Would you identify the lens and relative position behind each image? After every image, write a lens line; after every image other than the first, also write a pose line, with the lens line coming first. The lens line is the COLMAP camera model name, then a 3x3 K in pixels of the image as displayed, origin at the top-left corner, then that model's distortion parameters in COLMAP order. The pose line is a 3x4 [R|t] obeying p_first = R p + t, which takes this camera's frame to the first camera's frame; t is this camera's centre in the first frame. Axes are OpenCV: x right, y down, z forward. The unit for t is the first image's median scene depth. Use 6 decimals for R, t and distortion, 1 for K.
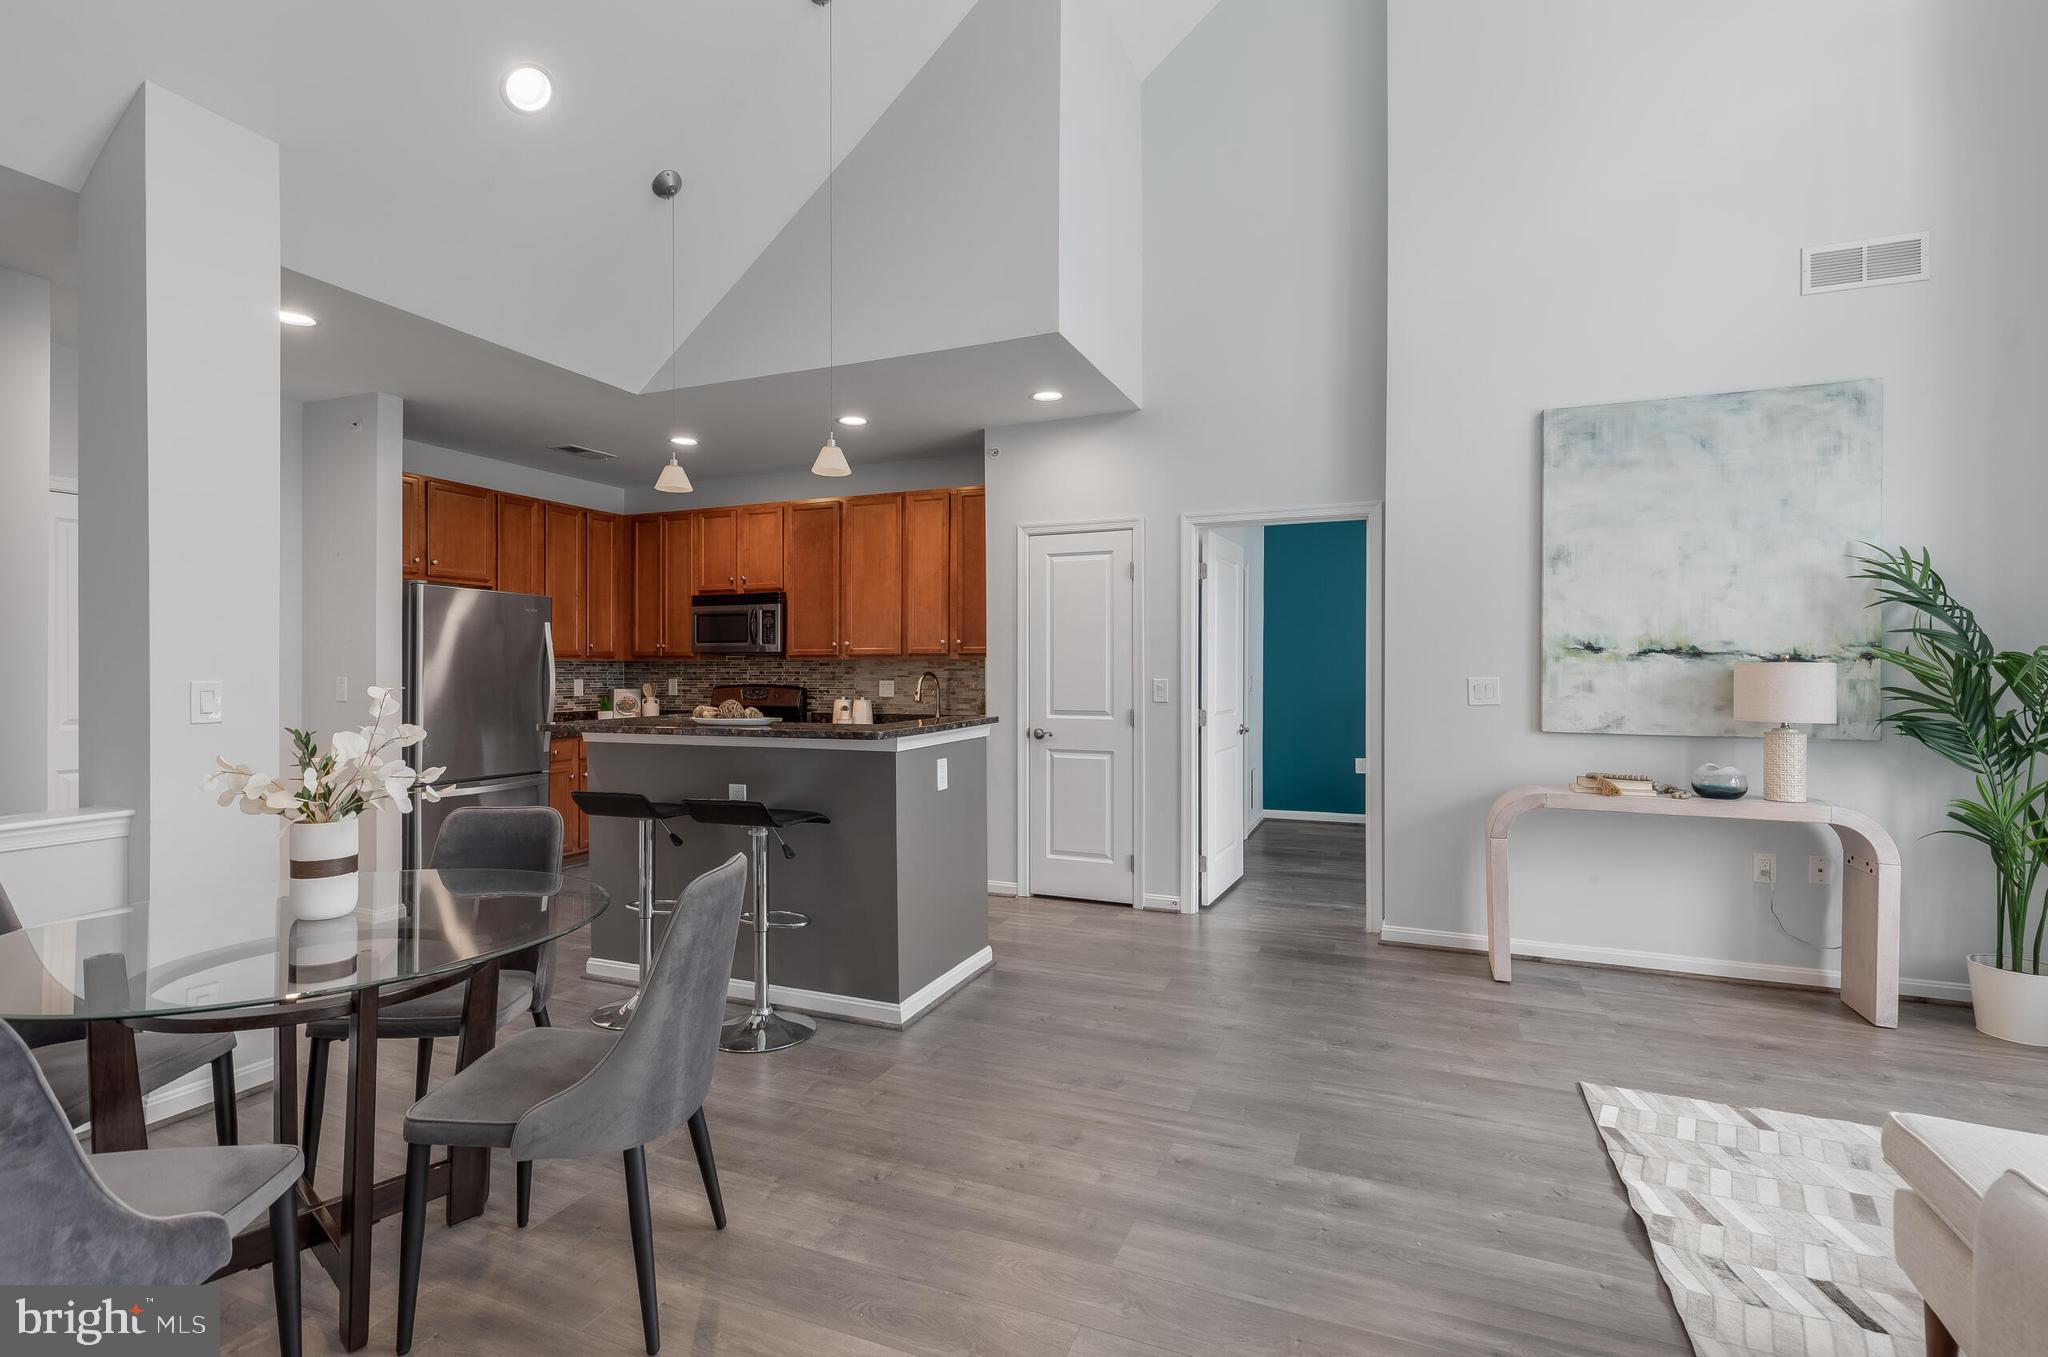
lens RADIAL K [[927.0, 0, 1019.1], [0, 927.0, 673.7], [0, 0, 1]] dist [0.005557, -0.001568]
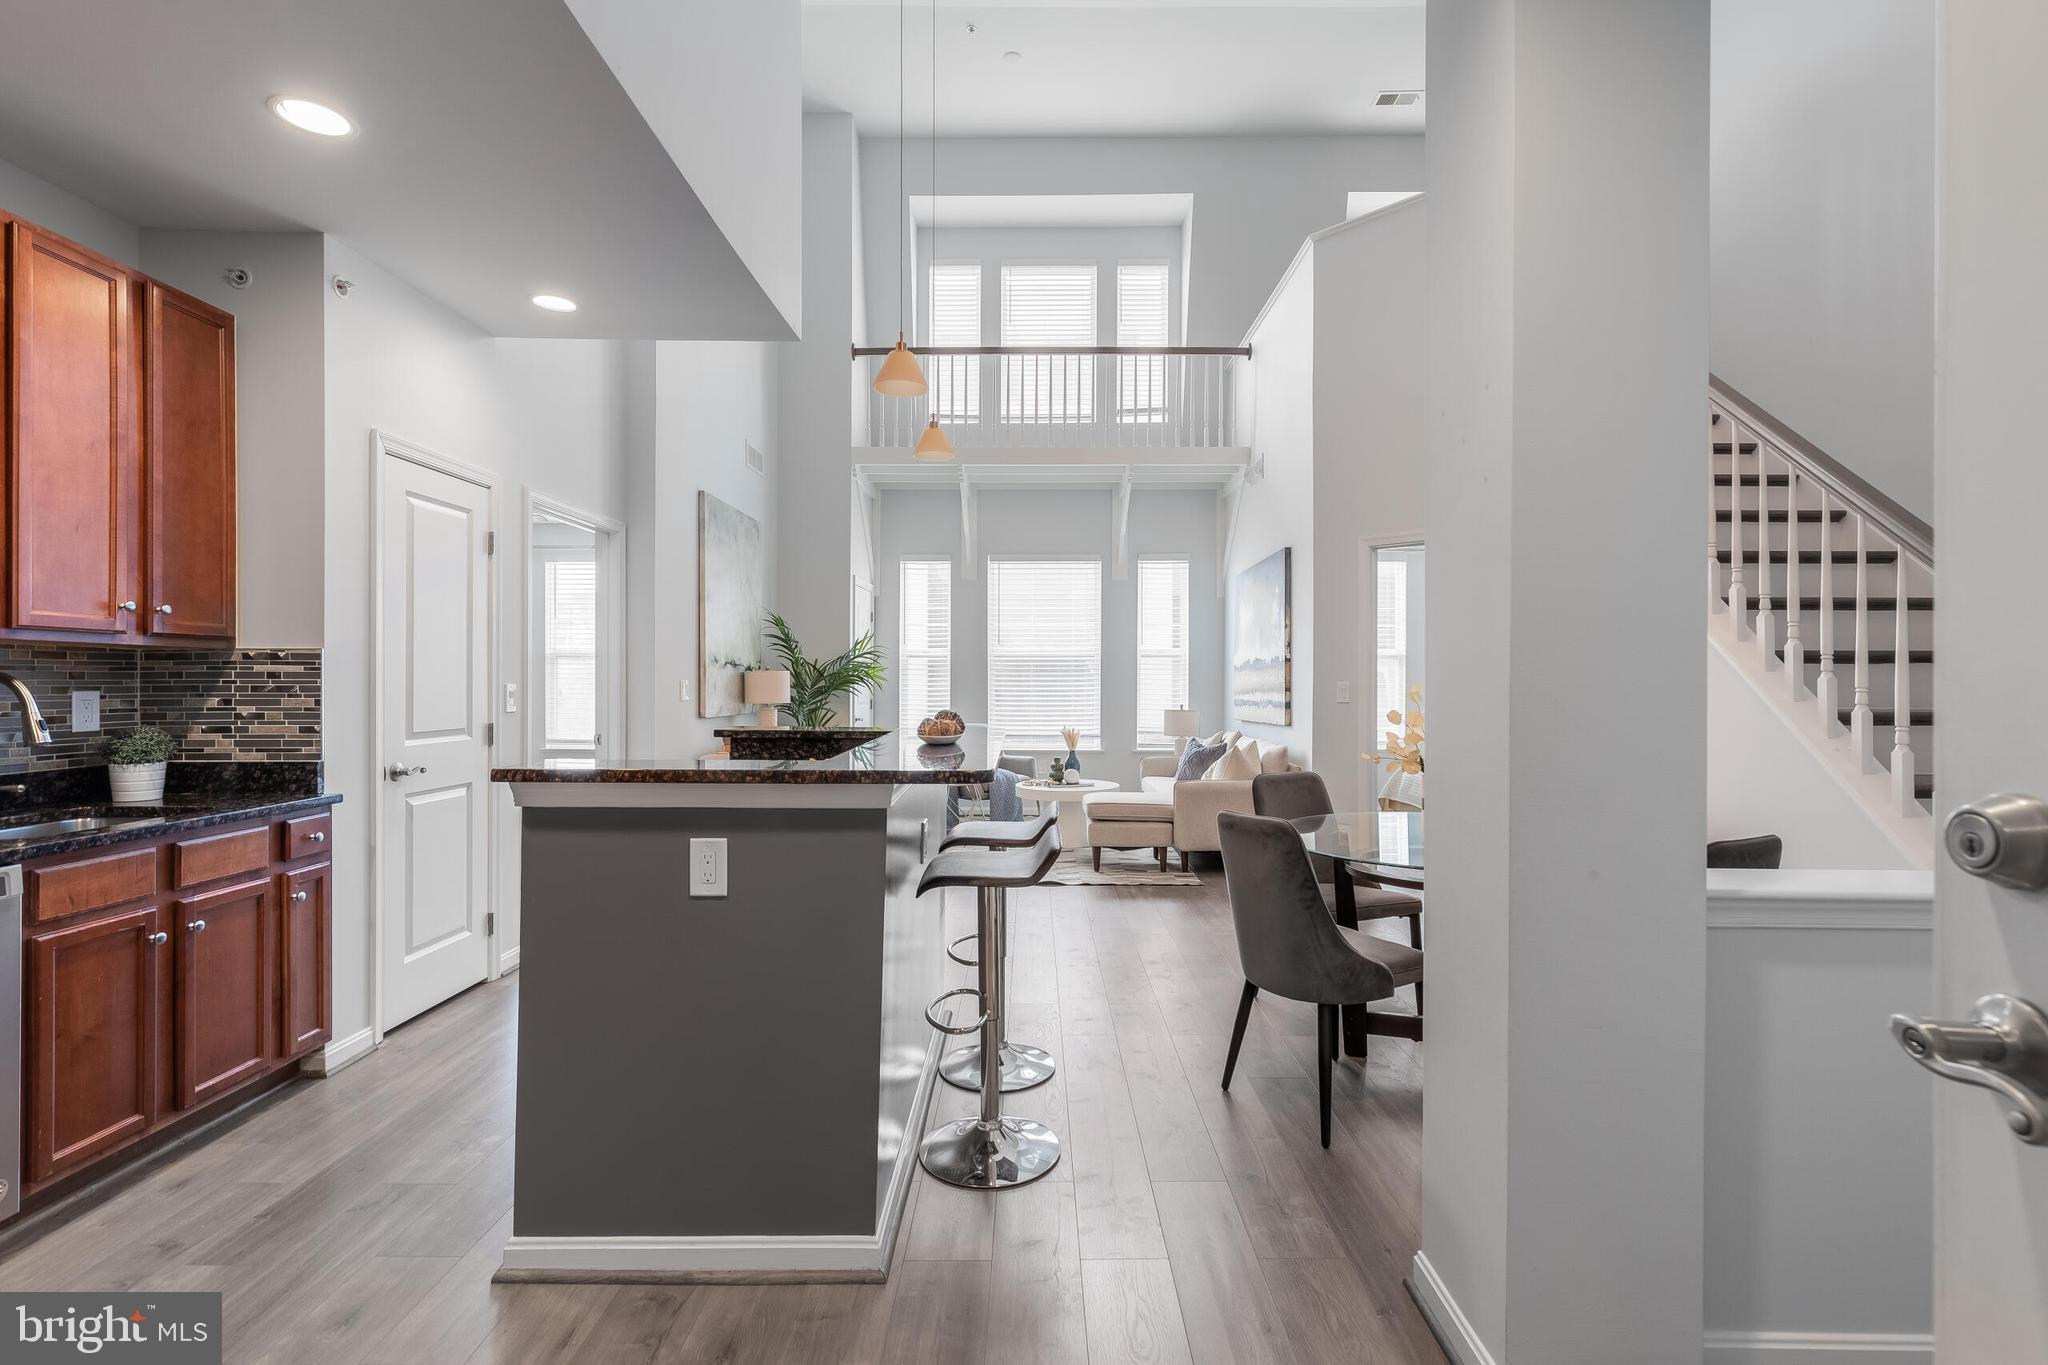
lens RADIAL K [[927.0, 0, 1026.8], [0, 927.0, 680.5], [0, 0, 1]] dist [0.005557, -0.001568]
pose [[-0.377834, -0.002817, 0.925869, -0.947590], [0.000837, 0.999994, 0.003384, 0.000735], [-0.925873, 0.002053, -0.377830, 1.099397]]
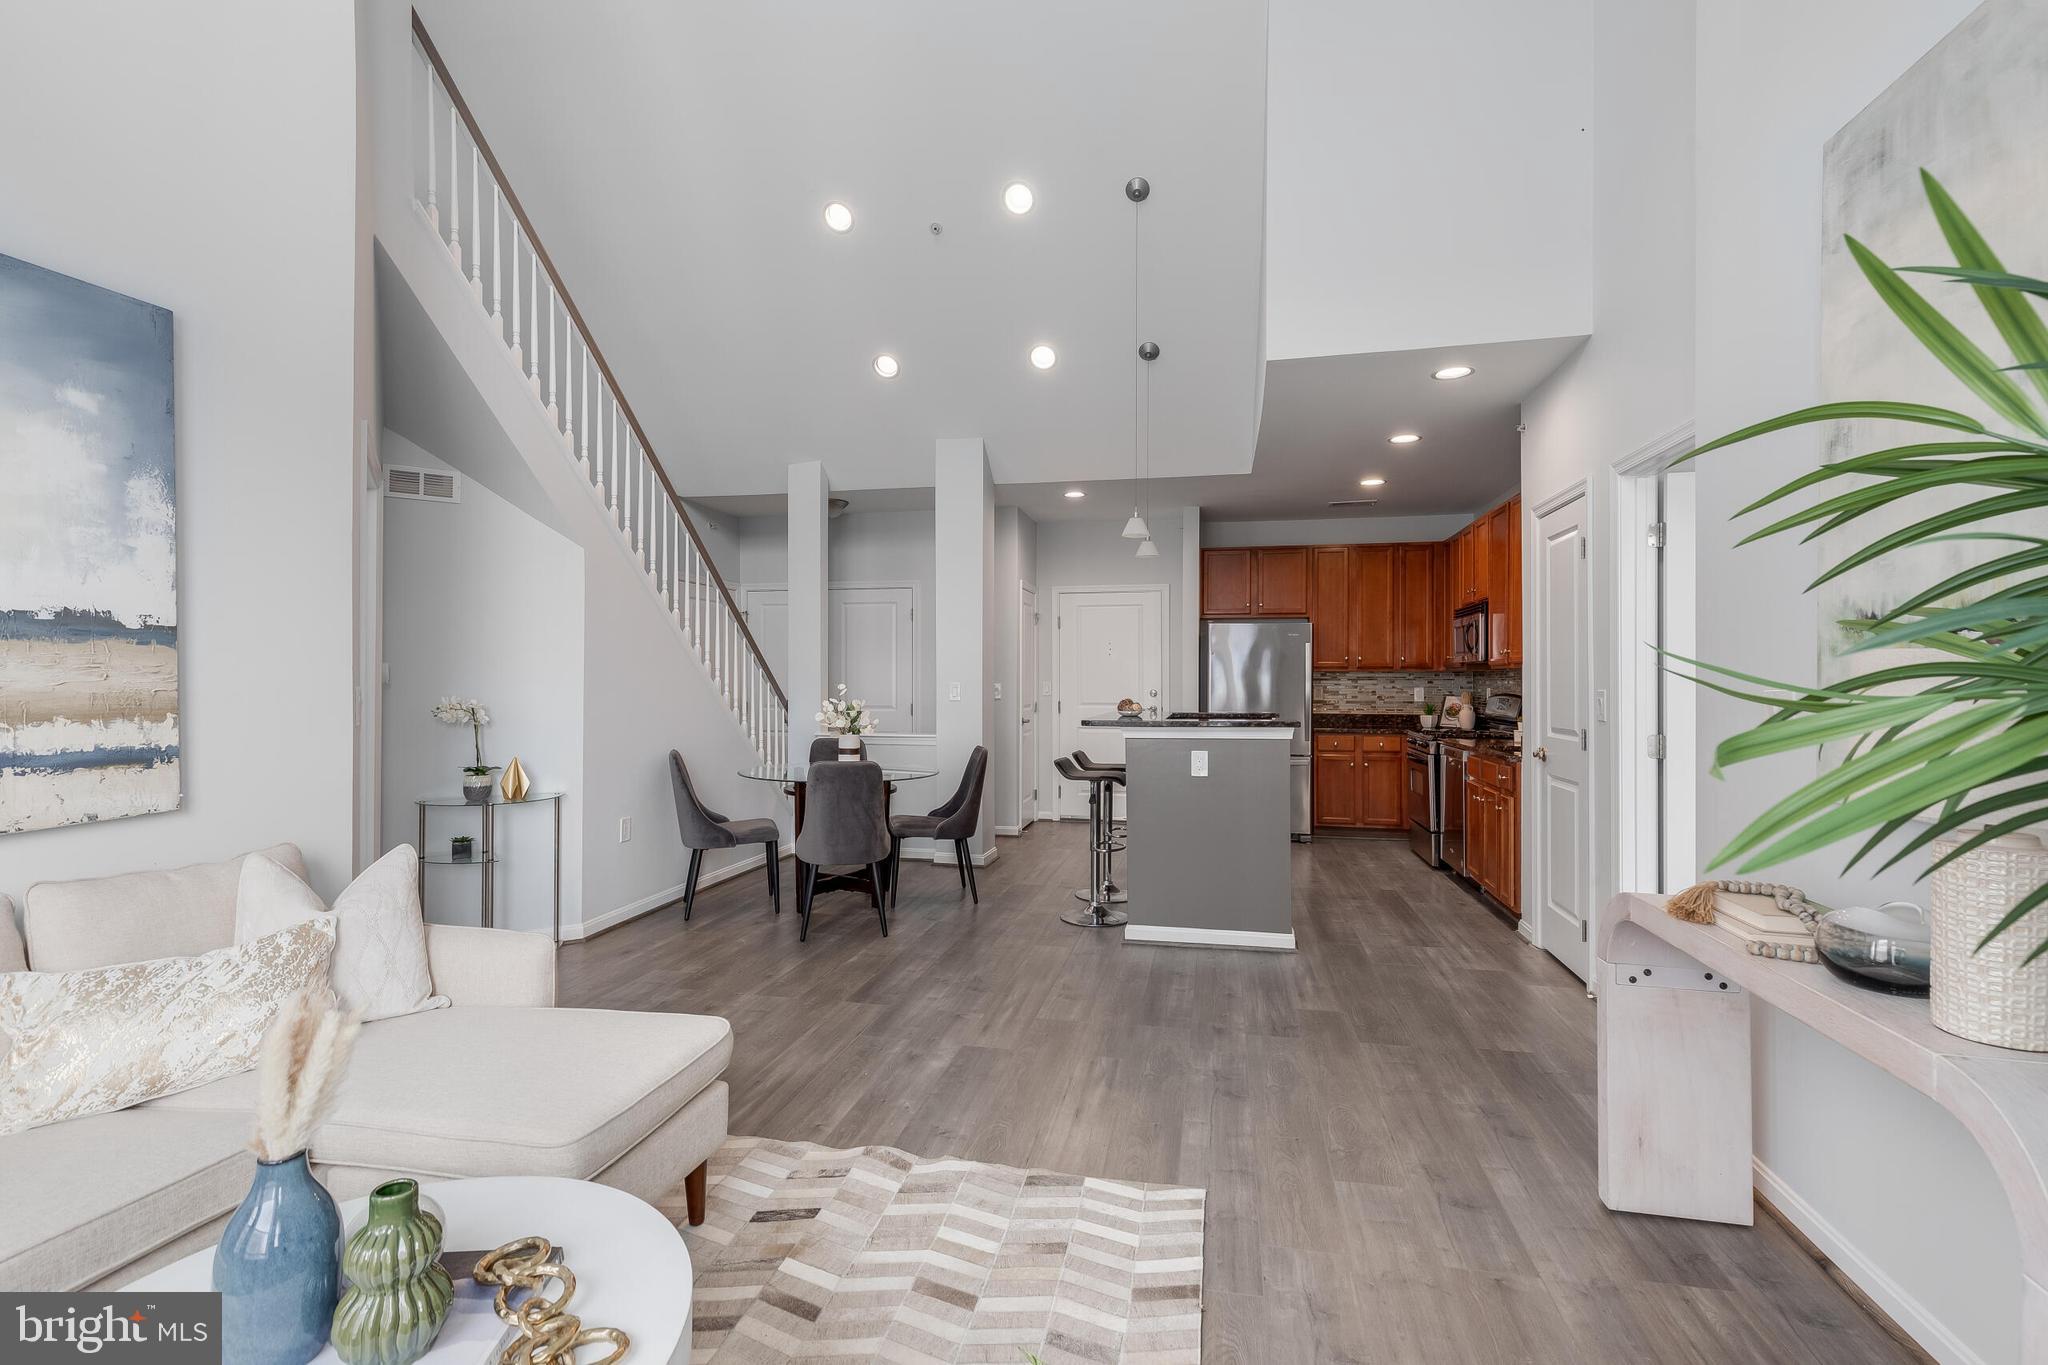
lens RADIAL K [[927.0, 0, 1027.8], [0, 927.0, 676.9], [0, 0, 1]] dist [0.005557, -0.001568]
pose [[0.188414, -0.004007, -0.982081, 0.985752], [-0.005167, 0.999974, -0.005071, 0.002165], [0.982076, 0.006030, 0.188389, 0.505213]]
